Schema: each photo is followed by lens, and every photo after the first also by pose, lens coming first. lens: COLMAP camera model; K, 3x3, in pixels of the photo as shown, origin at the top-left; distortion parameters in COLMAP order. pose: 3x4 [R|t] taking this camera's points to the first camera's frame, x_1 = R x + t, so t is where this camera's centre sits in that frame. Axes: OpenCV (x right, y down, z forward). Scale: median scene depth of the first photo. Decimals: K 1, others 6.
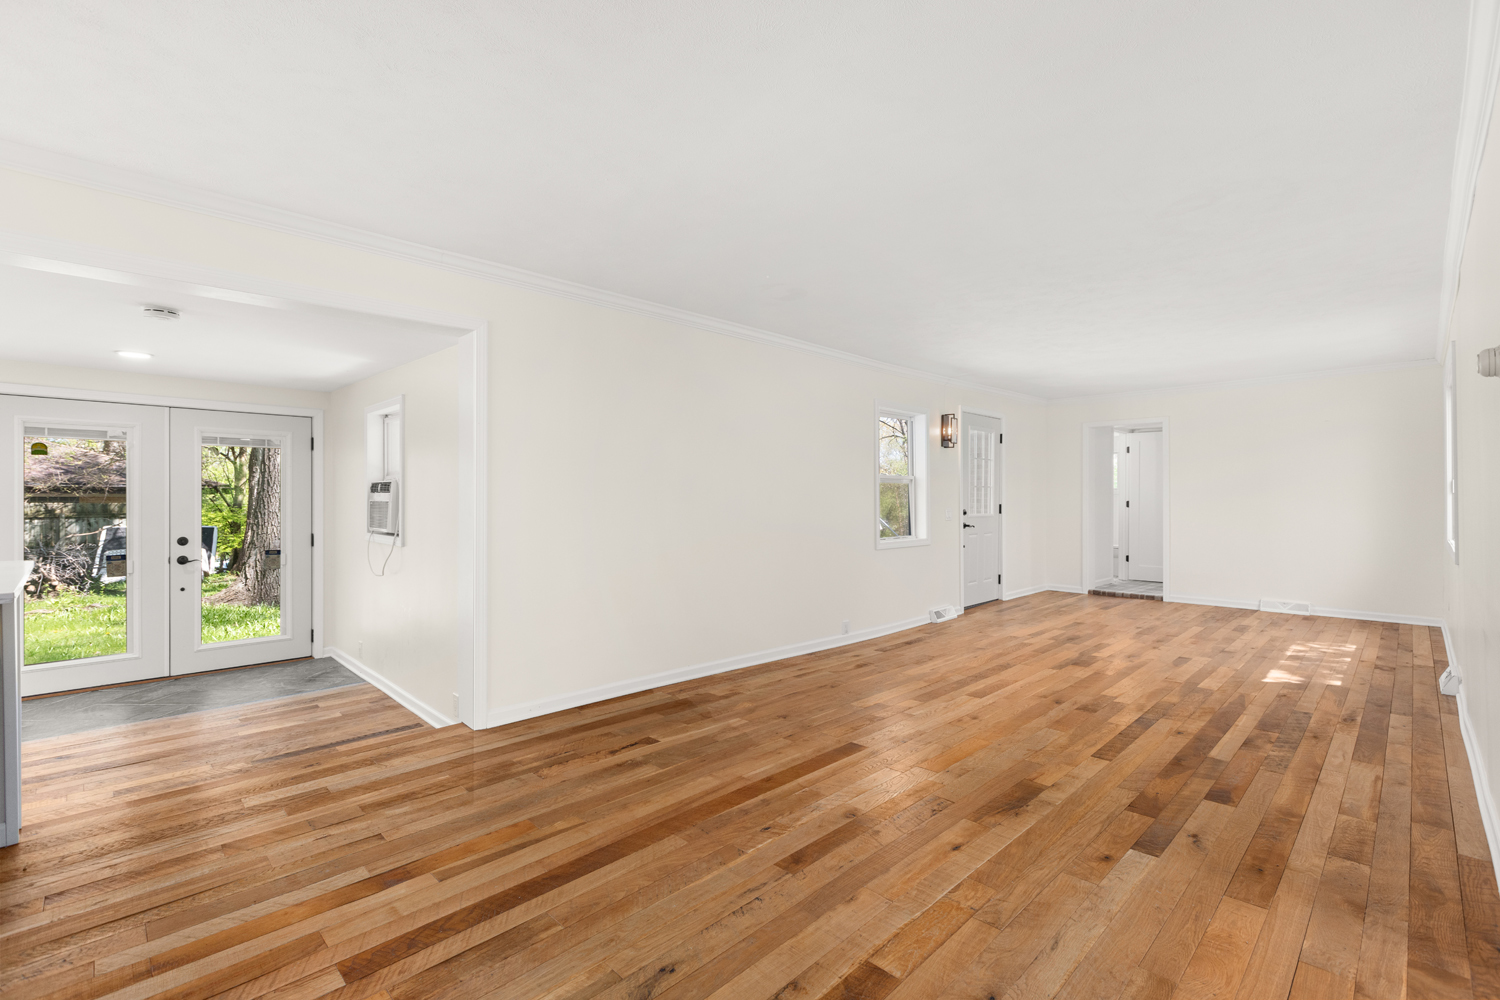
lens RADIAL K [[662.4, 0, 743.5], [0, 662.4, 496.9], [0, 0, 1]] dist [0.000312, -0.000564]
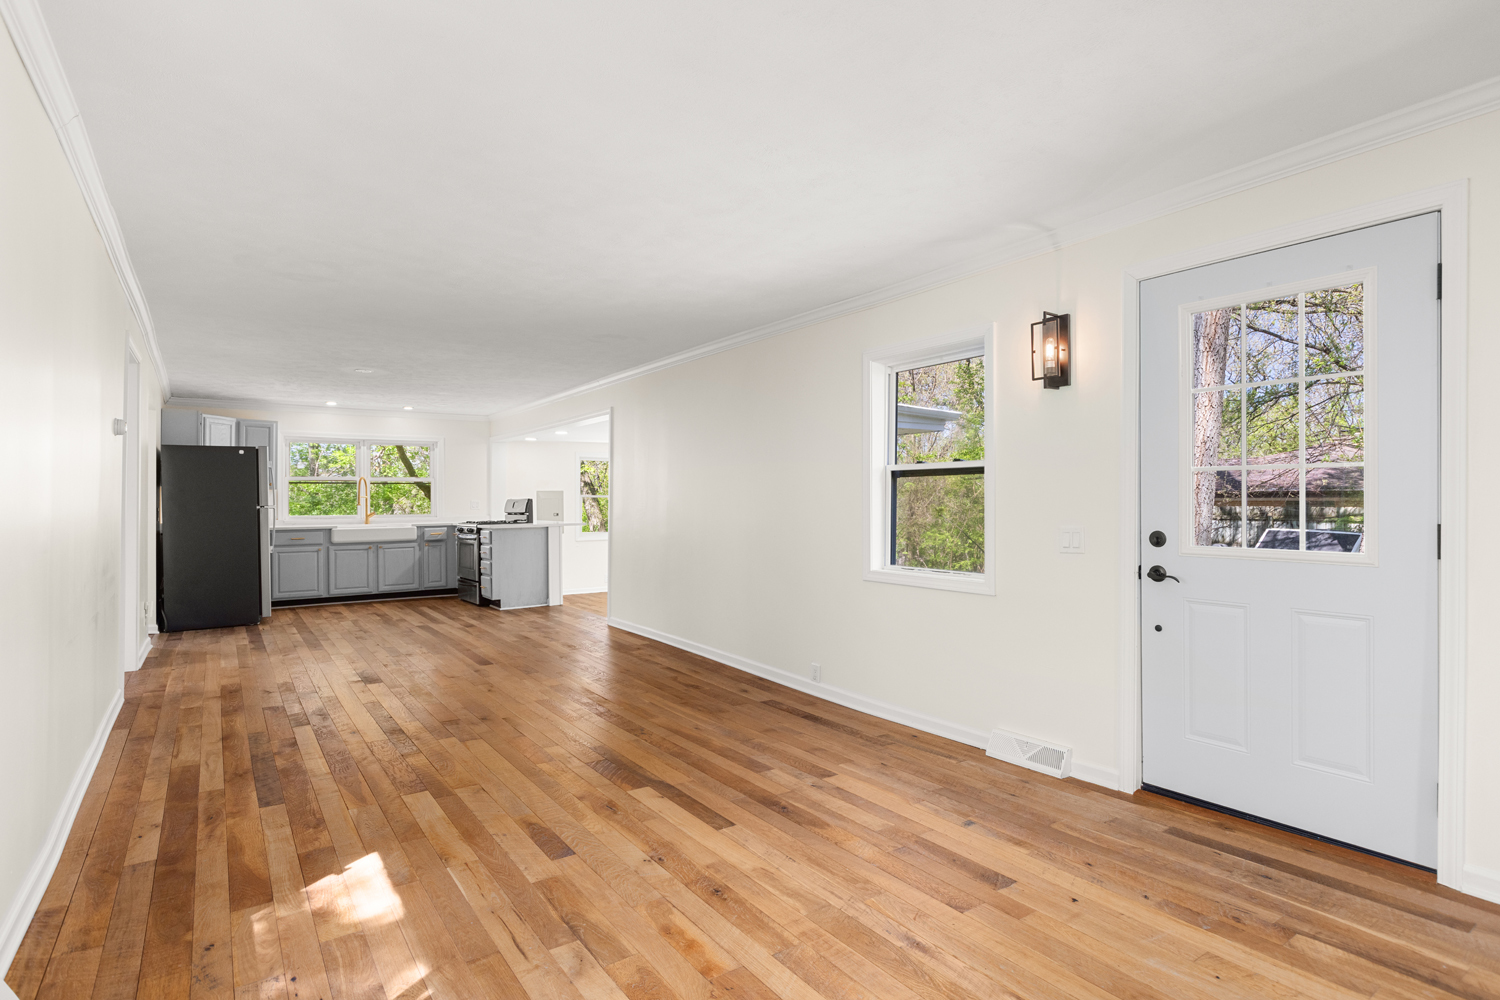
lens RADIAL K [[740.2, 0, 751.0], [0, 740.2, 498.8], [0, 0, 1]] dist [-0.002945, -0.000473]
pose [[-0.147279, -0.003467, -0.989089, 1.897220], [0.000834, 0.999993, -0.003630, 0.000465], [0.989095, -0.001360, -0.147275, 1.984471]]
